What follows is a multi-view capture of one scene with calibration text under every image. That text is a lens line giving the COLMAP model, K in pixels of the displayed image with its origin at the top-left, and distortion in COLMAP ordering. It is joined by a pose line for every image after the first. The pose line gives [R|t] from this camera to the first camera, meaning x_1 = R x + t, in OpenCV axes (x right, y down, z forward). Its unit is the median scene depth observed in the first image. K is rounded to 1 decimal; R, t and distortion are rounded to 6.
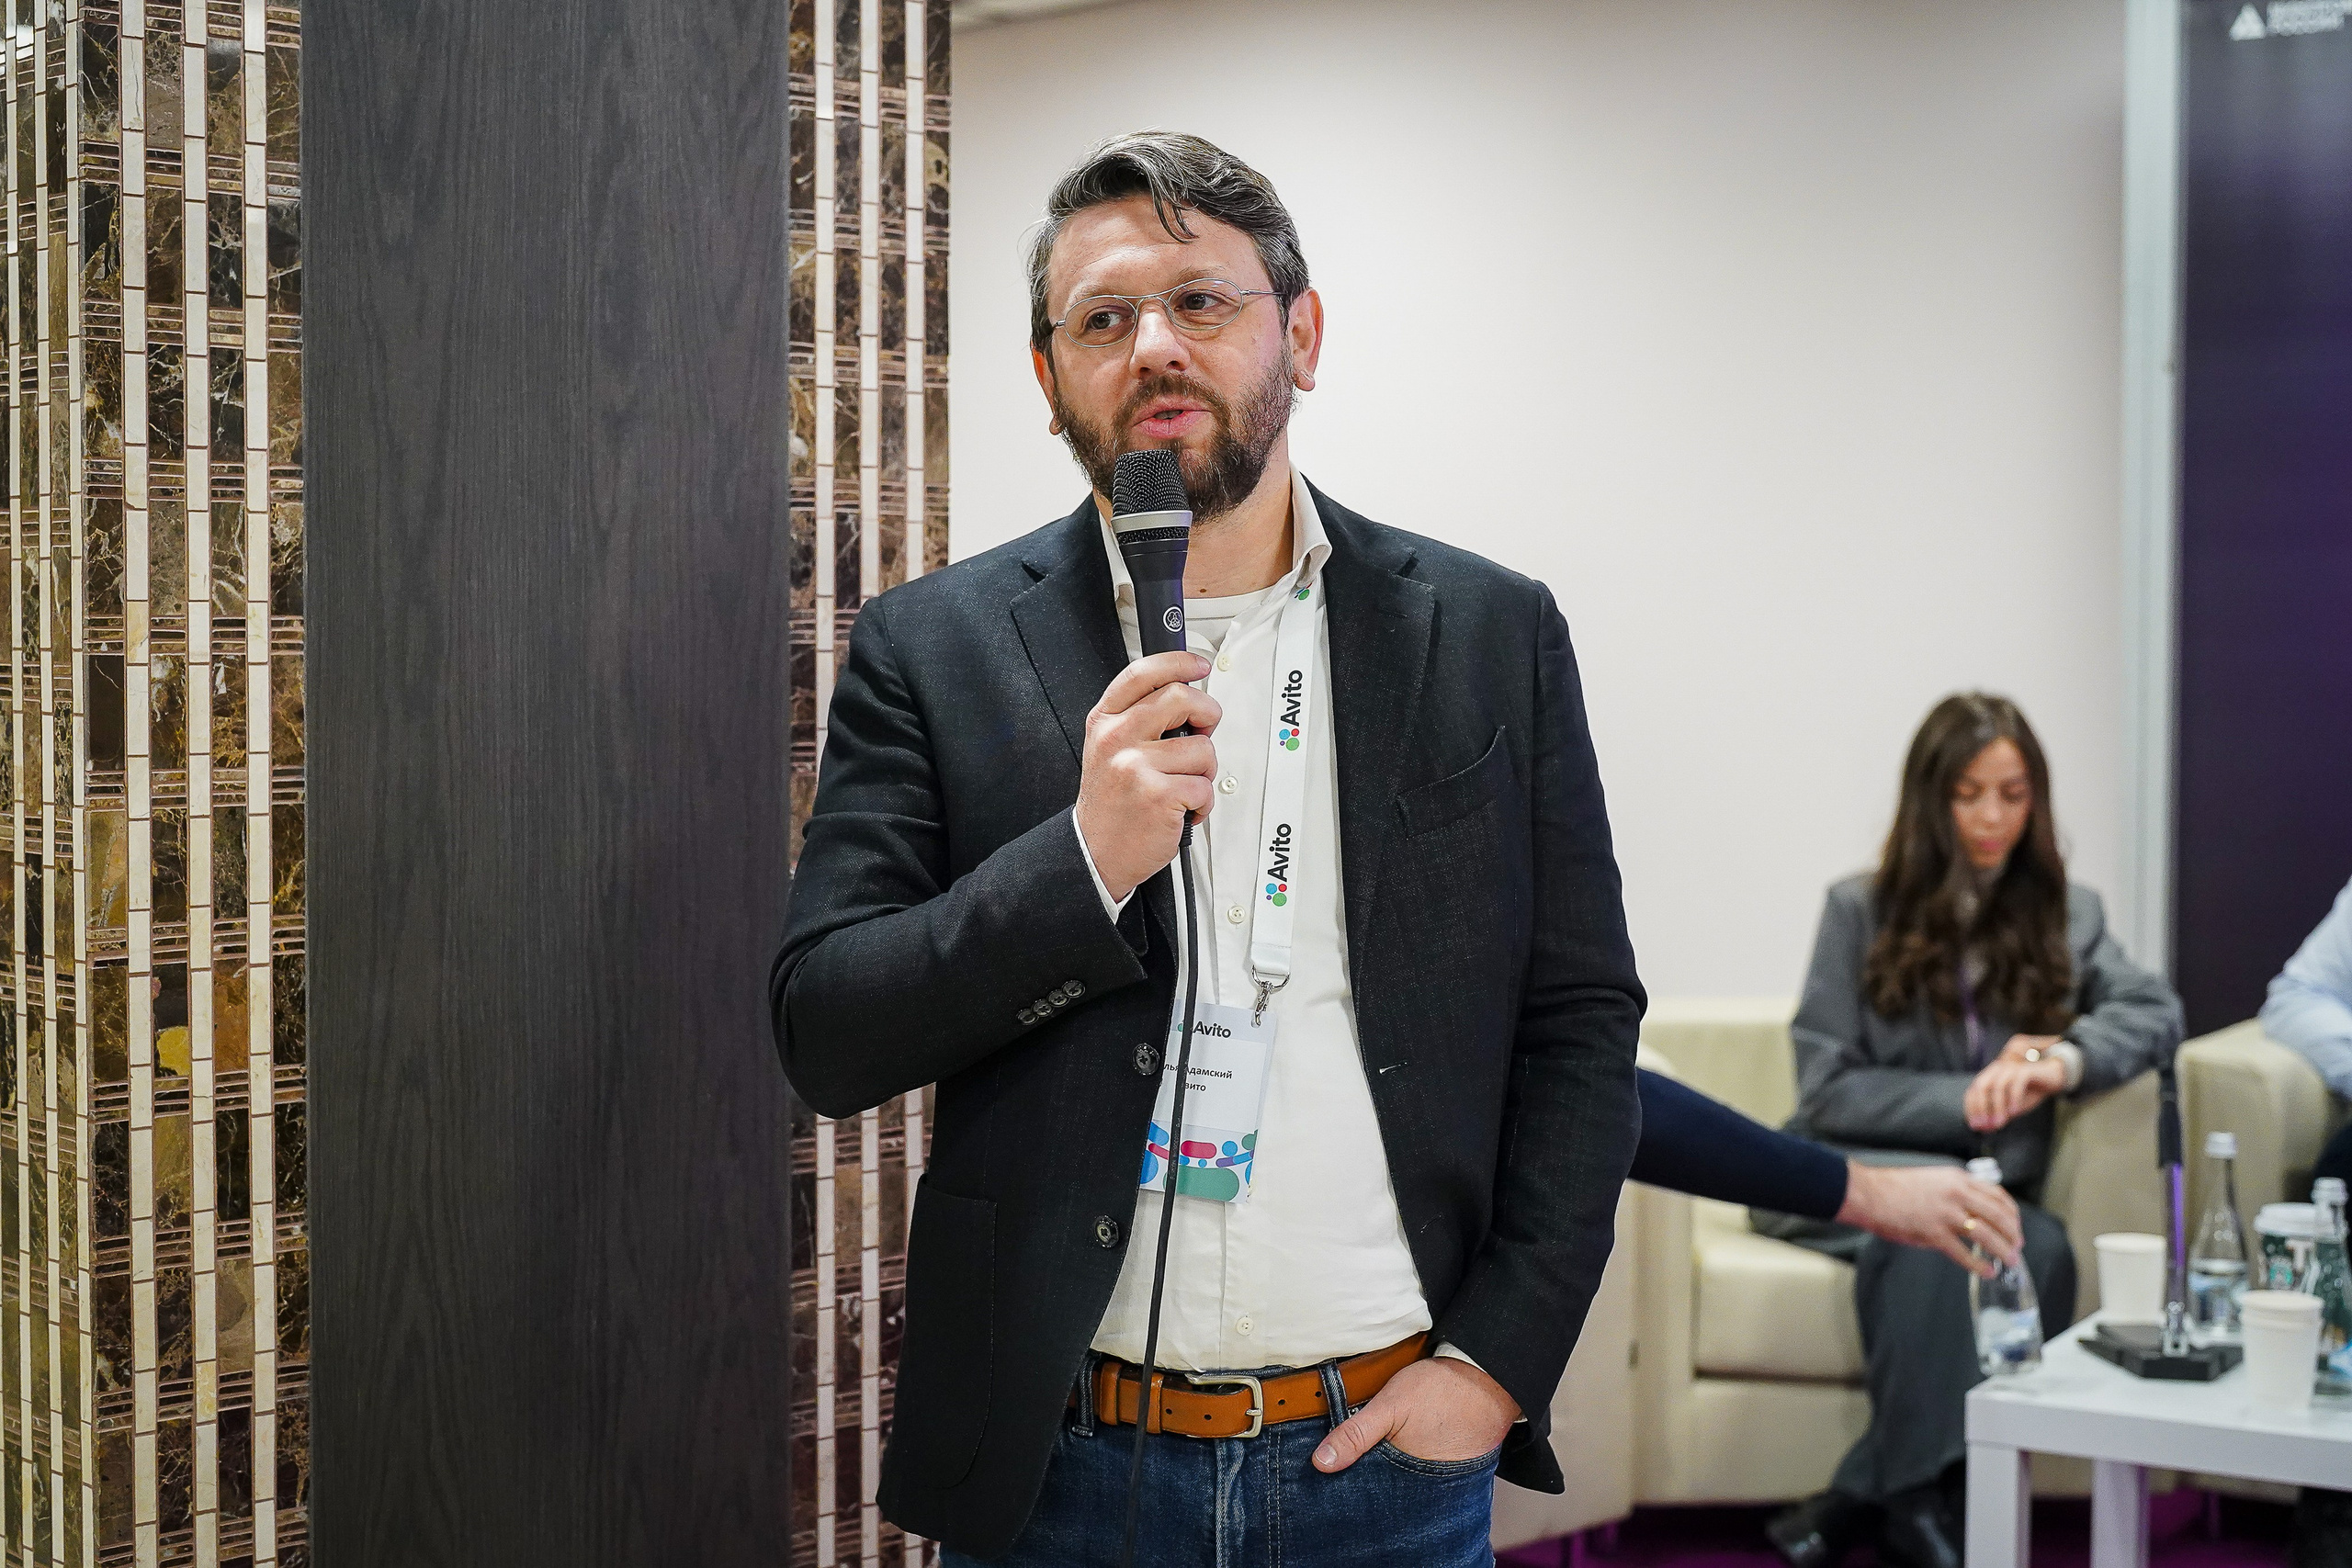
lens RADIAL K [[3378.6, 0, 1162.8], [0, 3378.6, 748.0], [0, 0, 1]] dist [-0.020670, 0.000000]
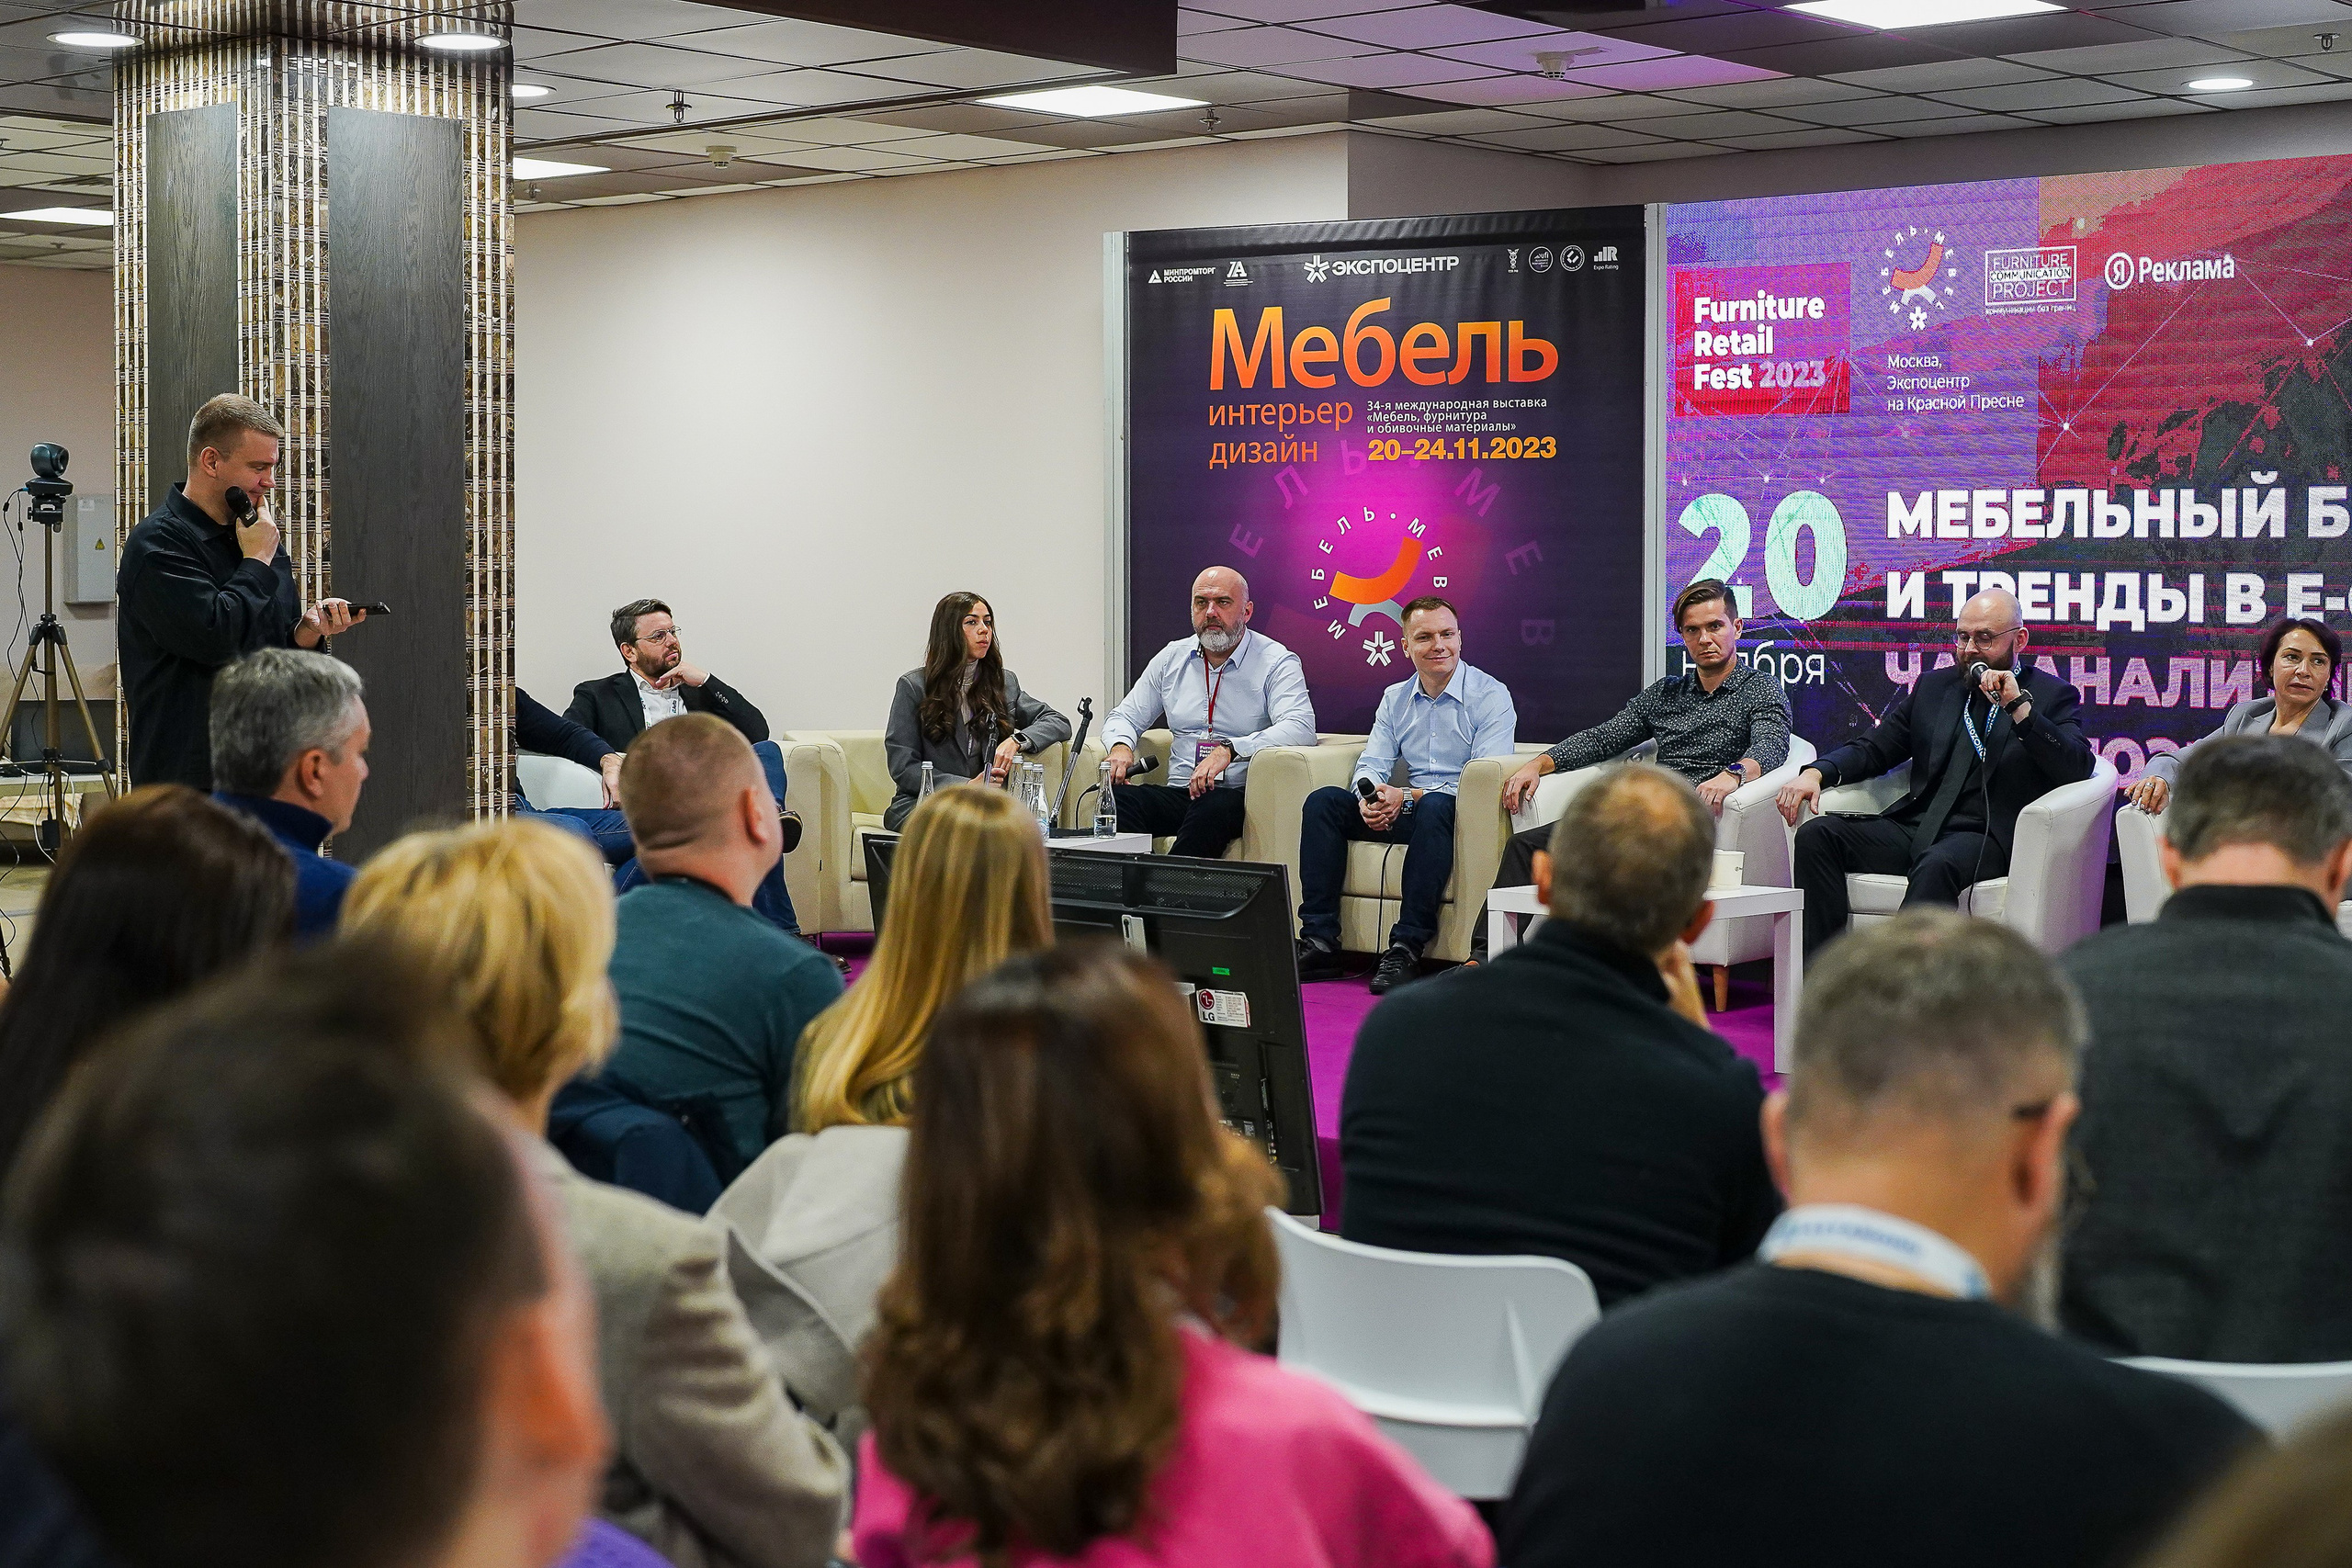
lens RADIAL K [[3378.6, 0, 1310.4], [0, 3378.6, 622.5], [0, 0, 1]] dist [-0.020670, 0.000000]
pose [[0.988748, -0.006164, 0.149461, 0.221553], [0.008754, 0.999823, -0.016678, 0.086813], [-0.149332, 0.017799, 0.988627, -2.479046]]
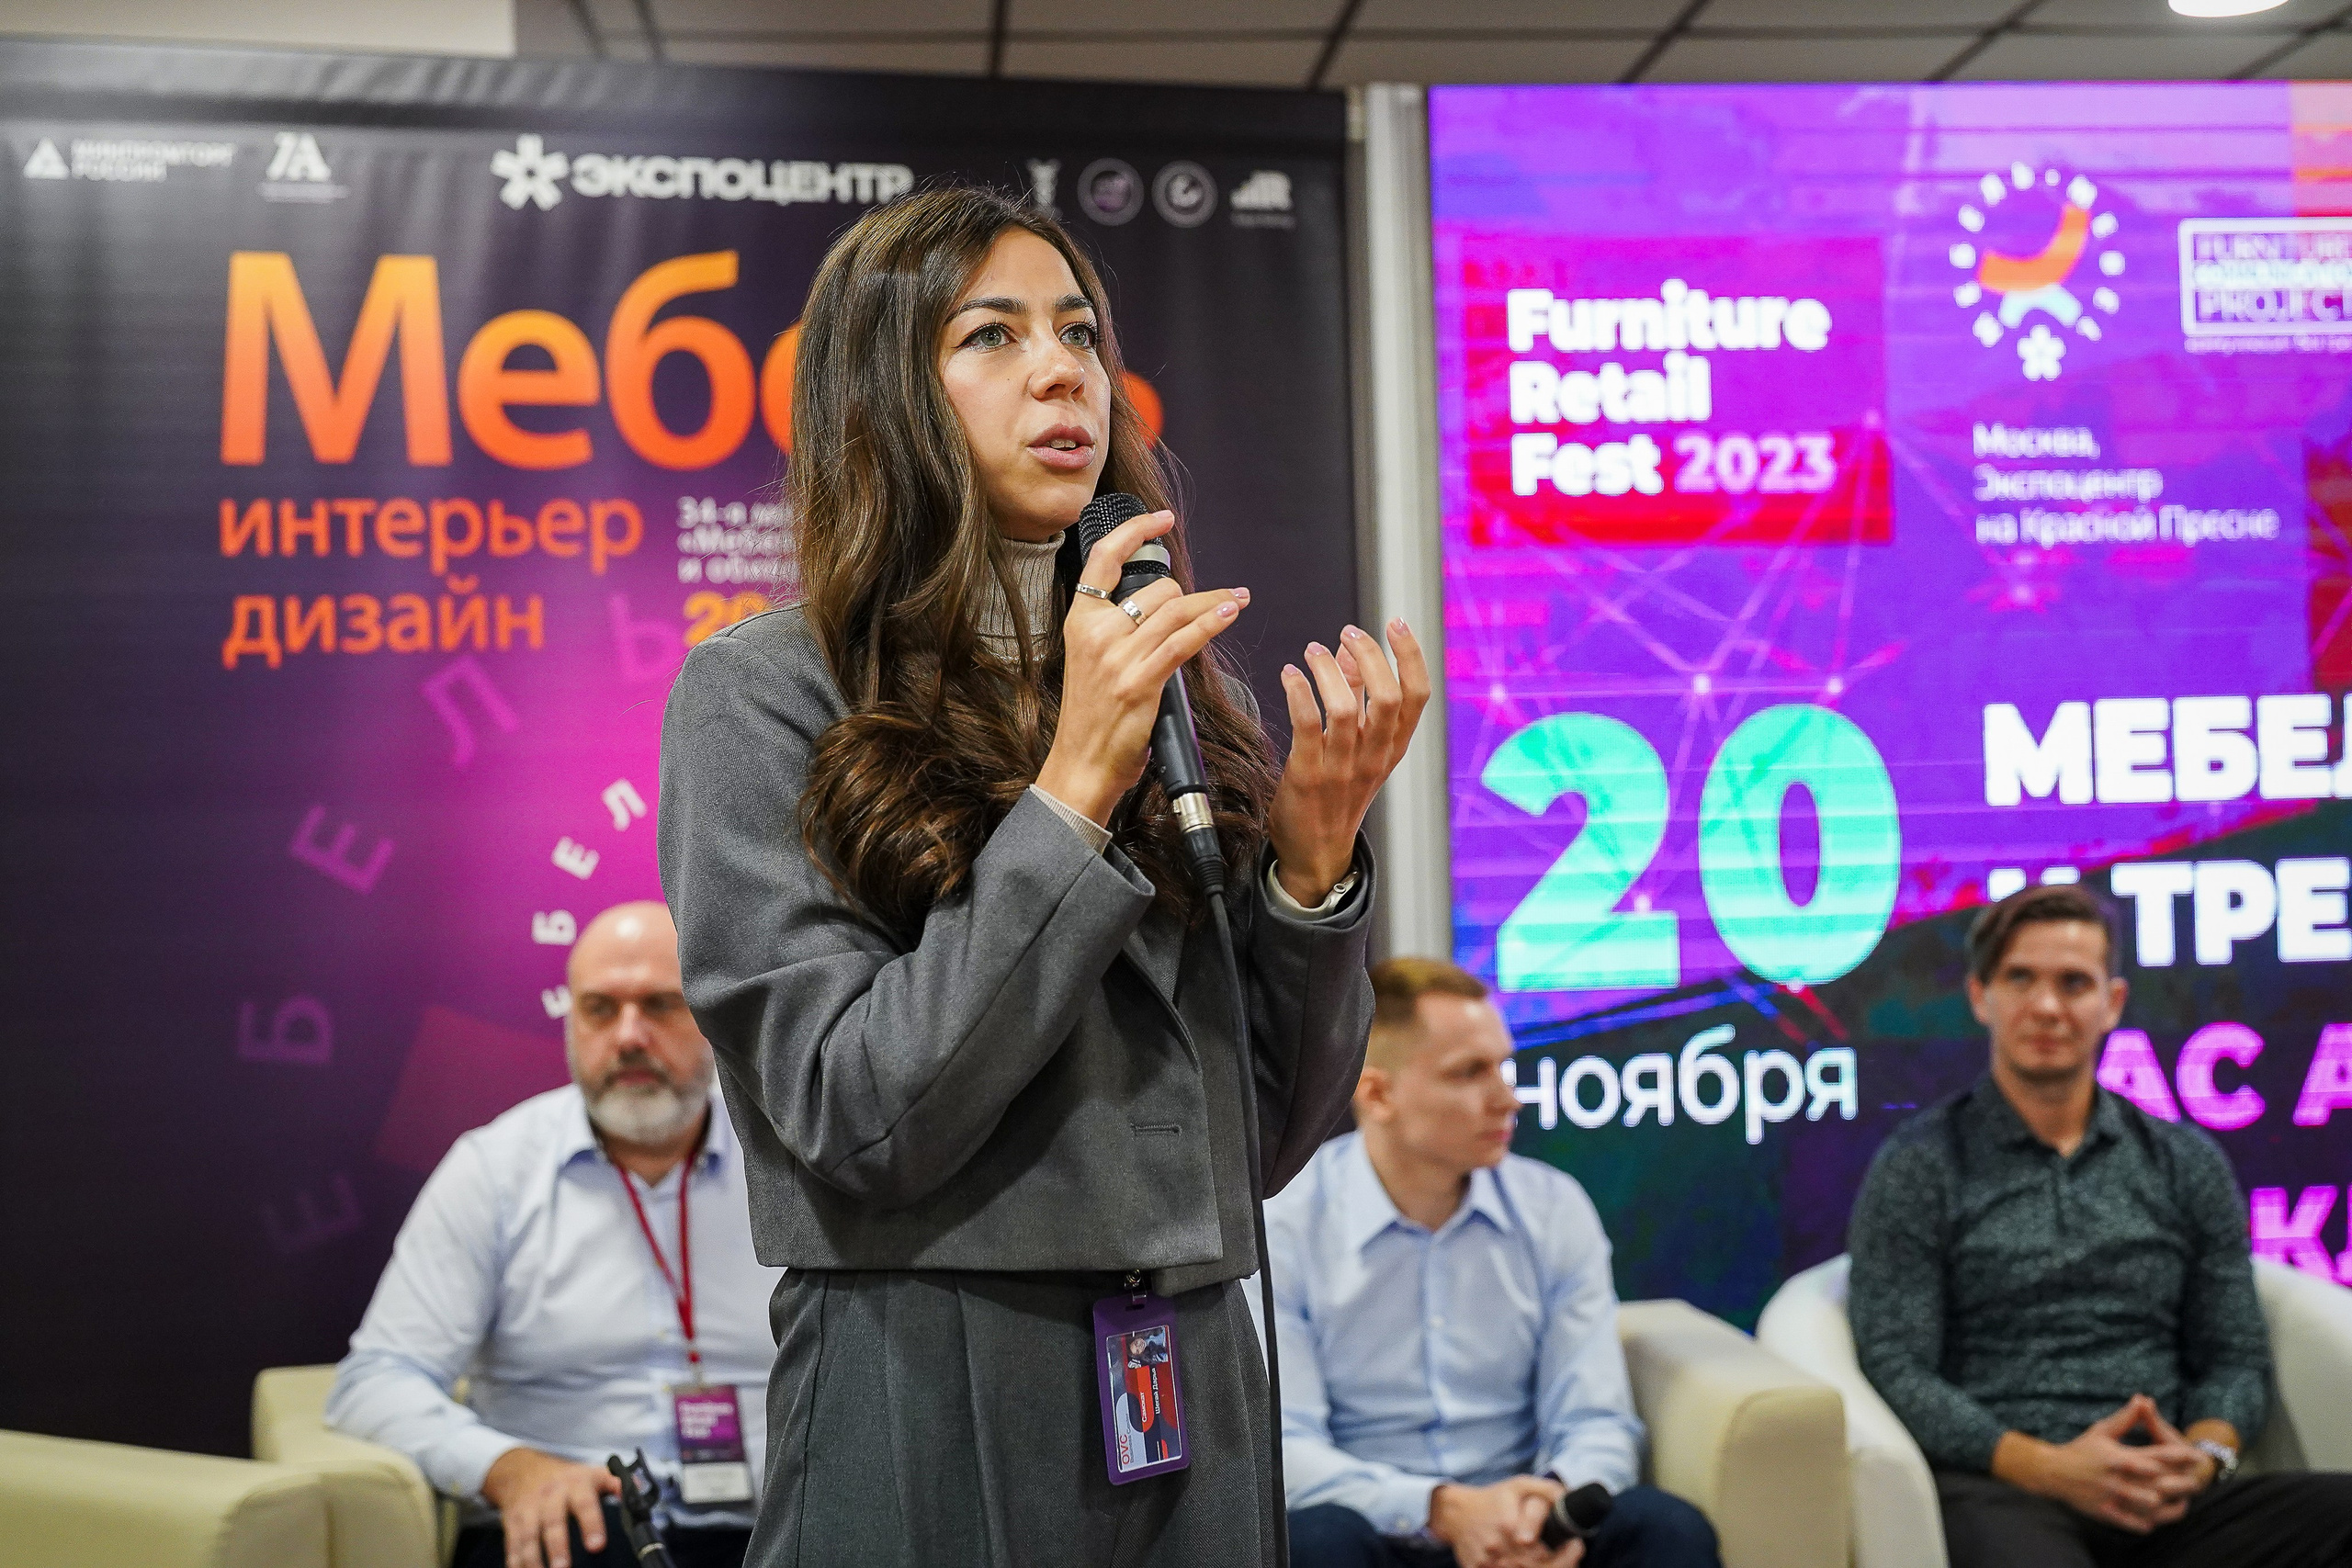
lens RADIAL K [[3378.6, 0, 1231.9], [0, 3378.6, 769.1], [0, 0, 1]] dist [-0.020670, 0.000000]
pose [[0.608767, 0.003498, 0.793341, -0.319014], [0.060716, 0.996852, -0.050985, -0.025975], [-0.791022, 0.079207, 0.606638, 0.661913]]
